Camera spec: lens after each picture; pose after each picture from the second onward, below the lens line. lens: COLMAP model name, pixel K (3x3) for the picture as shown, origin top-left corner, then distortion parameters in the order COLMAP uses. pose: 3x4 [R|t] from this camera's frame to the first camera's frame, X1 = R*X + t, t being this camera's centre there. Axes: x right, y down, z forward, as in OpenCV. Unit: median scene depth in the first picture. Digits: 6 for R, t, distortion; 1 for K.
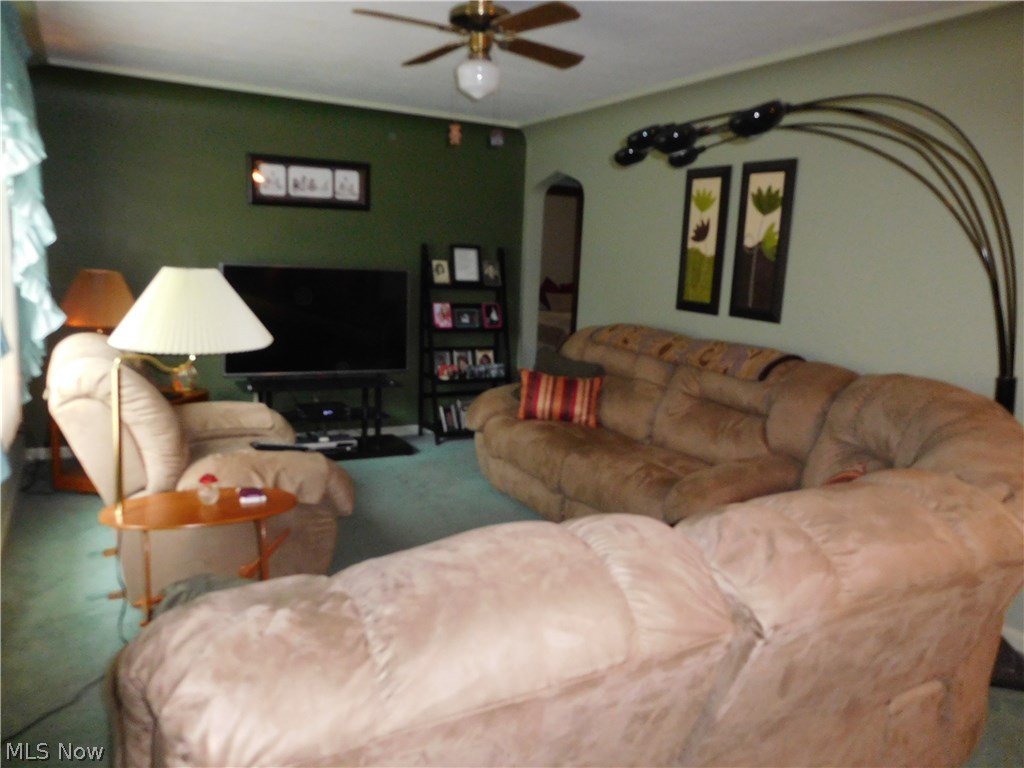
lens RADIAL K [[768.8, 0, 512.0], [0, 768.8, 384.0], [0, 0, 1]] dist [-0.005343, 0.001577]
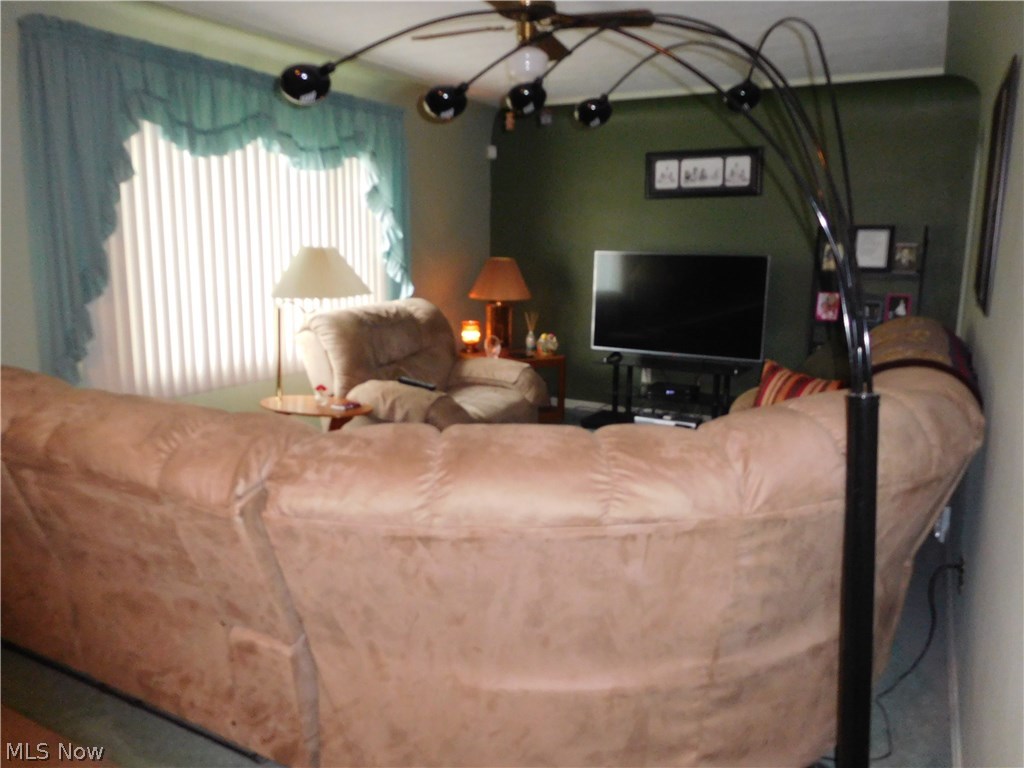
lens RADIAL K [[768.8, 0, 512.0], [0, 768.8, 384.0], [0, 0, 1]] dist [-0.005343, 0.001577]
pose [[0.541581, 0.116026, -0.832603, 0.497556], [-0.123371, 0.990676, 0.057805, -0.007325], [0.831547, 0.071413, 0.550845, 0.233074]]
